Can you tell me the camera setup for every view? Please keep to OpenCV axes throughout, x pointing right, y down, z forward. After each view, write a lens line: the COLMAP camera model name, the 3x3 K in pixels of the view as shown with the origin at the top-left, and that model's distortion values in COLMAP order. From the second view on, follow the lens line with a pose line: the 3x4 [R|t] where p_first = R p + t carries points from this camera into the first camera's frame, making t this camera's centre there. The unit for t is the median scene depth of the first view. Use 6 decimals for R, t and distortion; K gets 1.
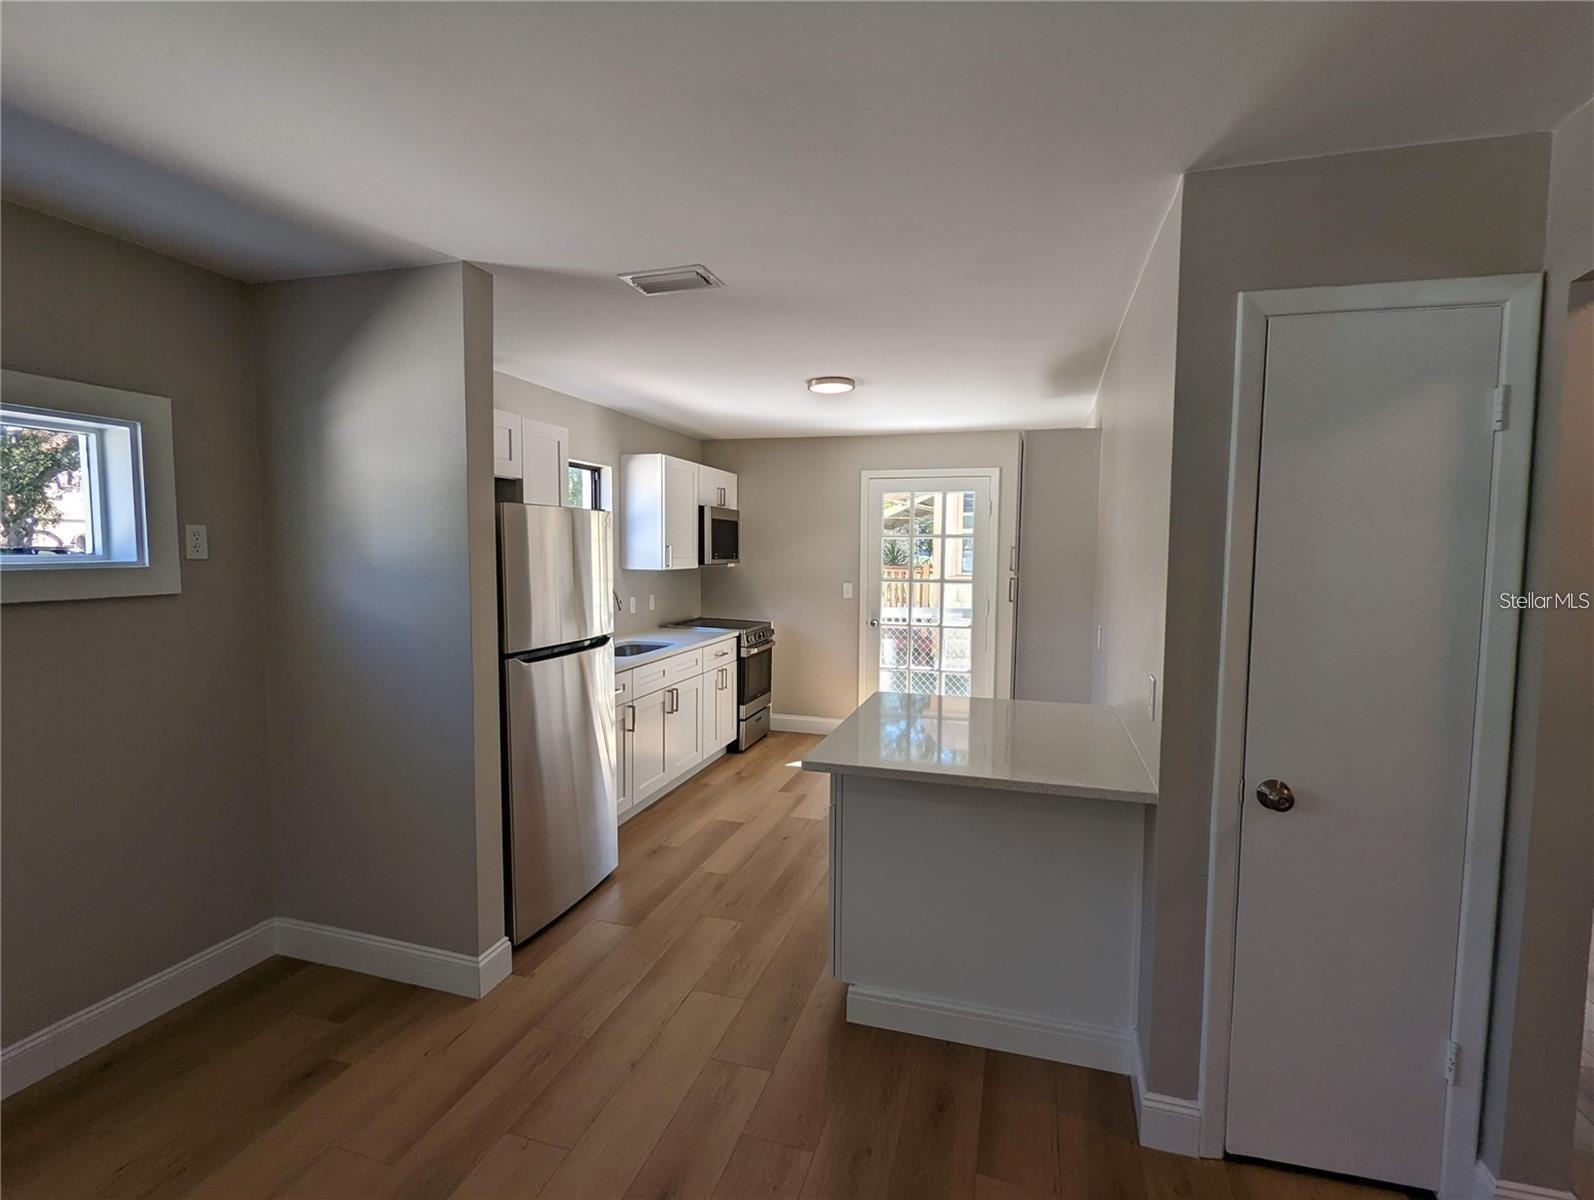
lens RADIAL K [[755.8, 0, 799.2], [0, 755.8, 600.7], [0, 0, 1]] dist [0.001603, -0.000369]
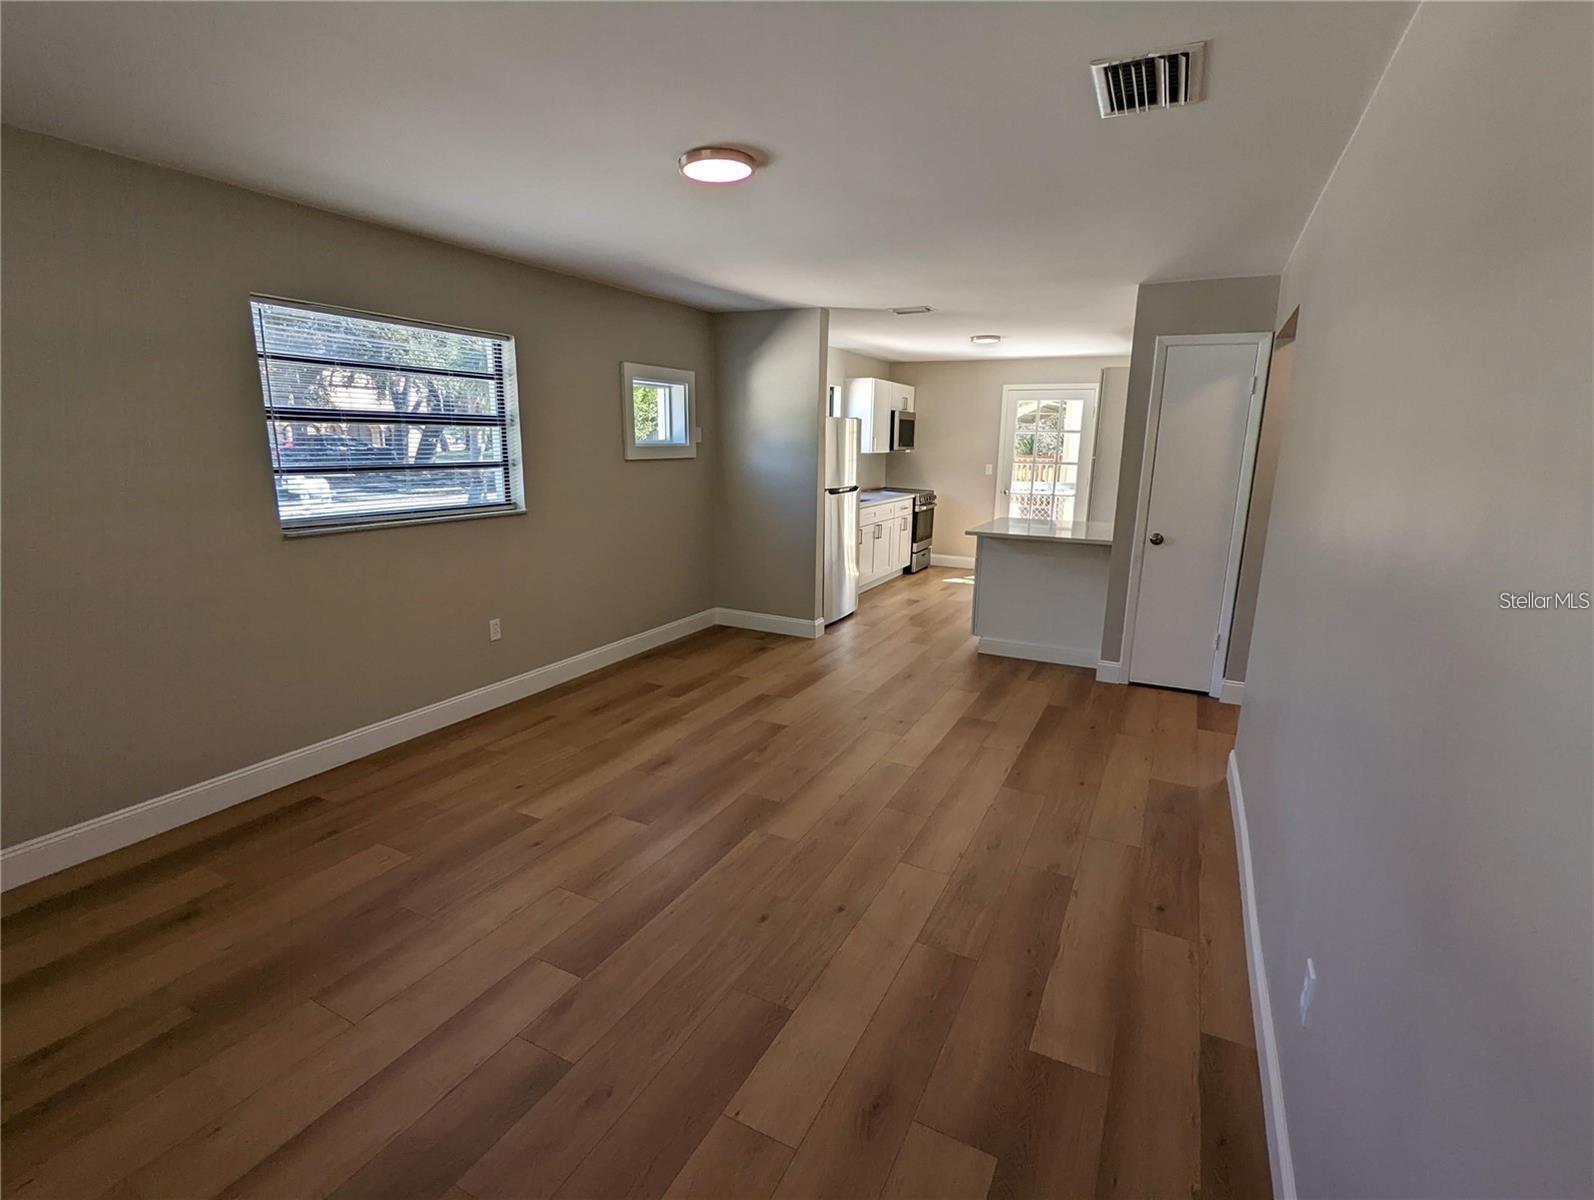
lens RADIAL K [[755.8, 0, 799.2], [0, 755.8, 600.7], [0, 0, 1]] dist [0.001603, -0.000369]
pose [[0.984019, 0.043184, -0.172748, -0.039169], [-0.018539, 0.989720, 0.141809, 0.044192], [0.177097, -0.136341, 0.974704, -0.619372]]
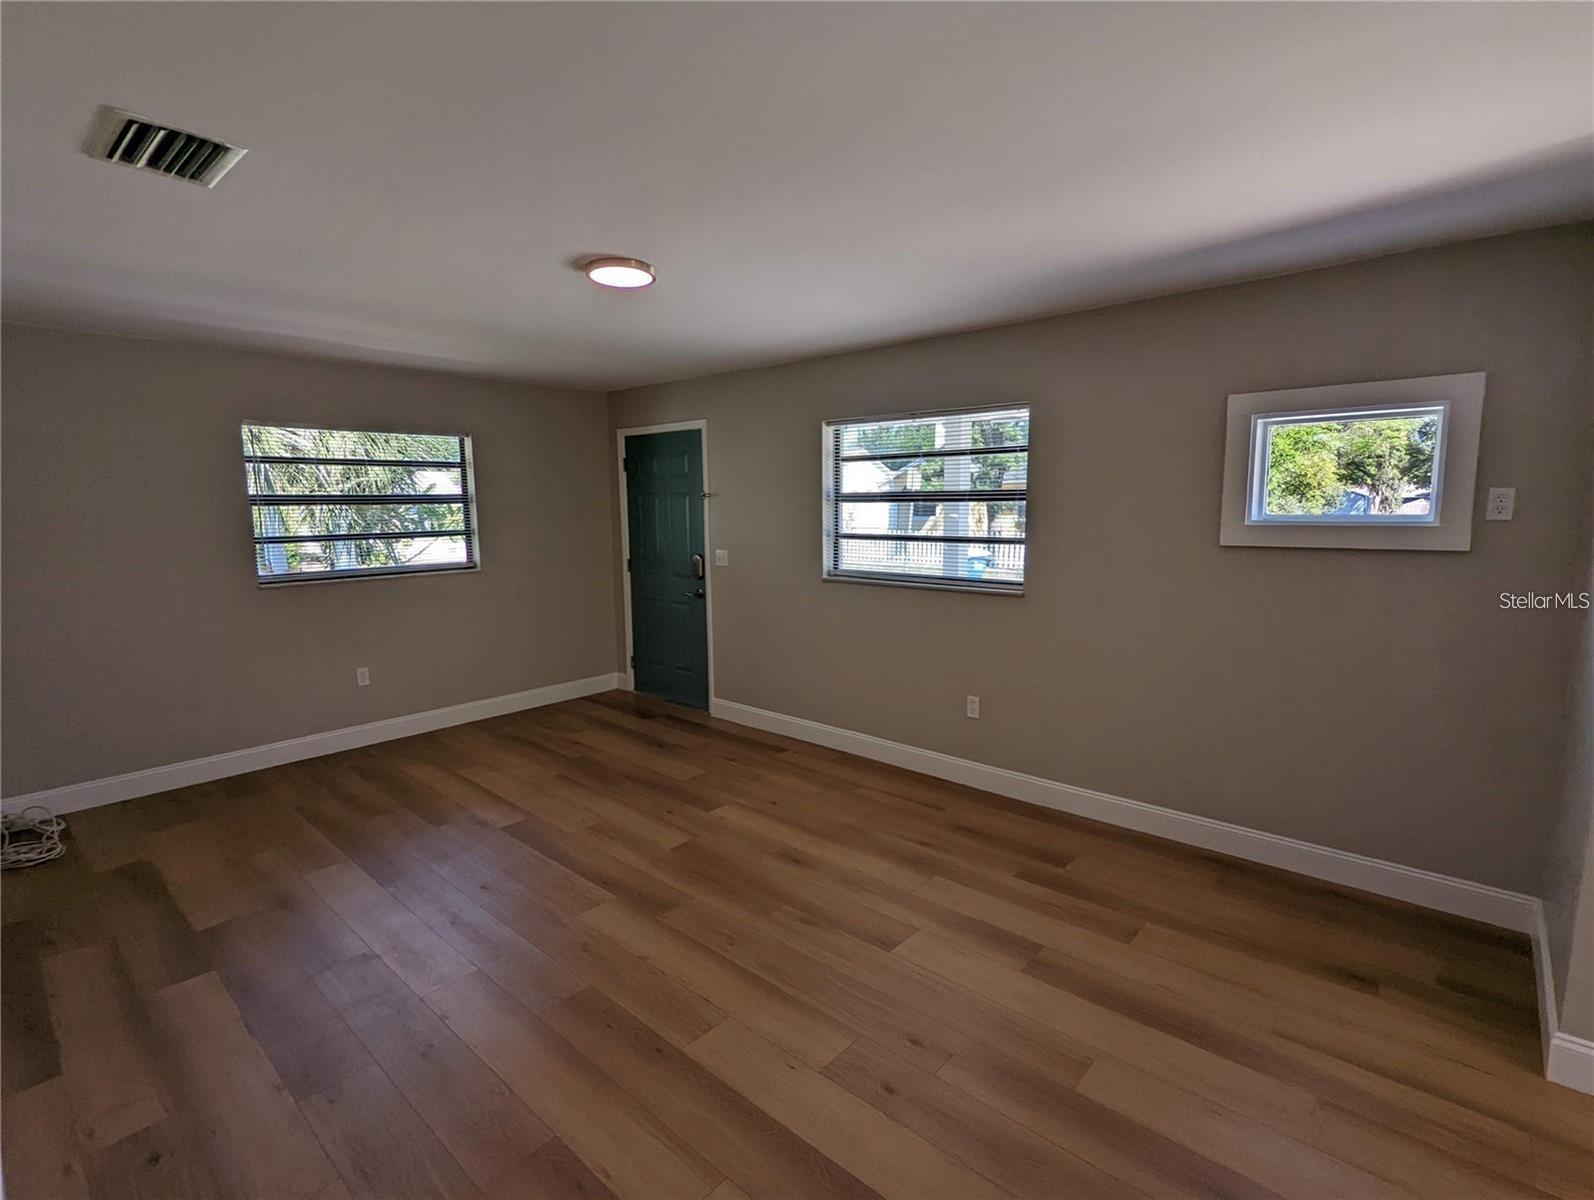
lens RADIAL K [[757.3, 0, 800.6], [0, 757.3, 601.1], [0, 0, 1]] dist [-0.000850, -0.000396]
pose [[-0.417838, 0.109364, -0.901915, 0.285705], [-0.059018, 0.987364, 0.147067, -0.020402], [0.906602, 0.114680, -0.406104, 0.278428]]
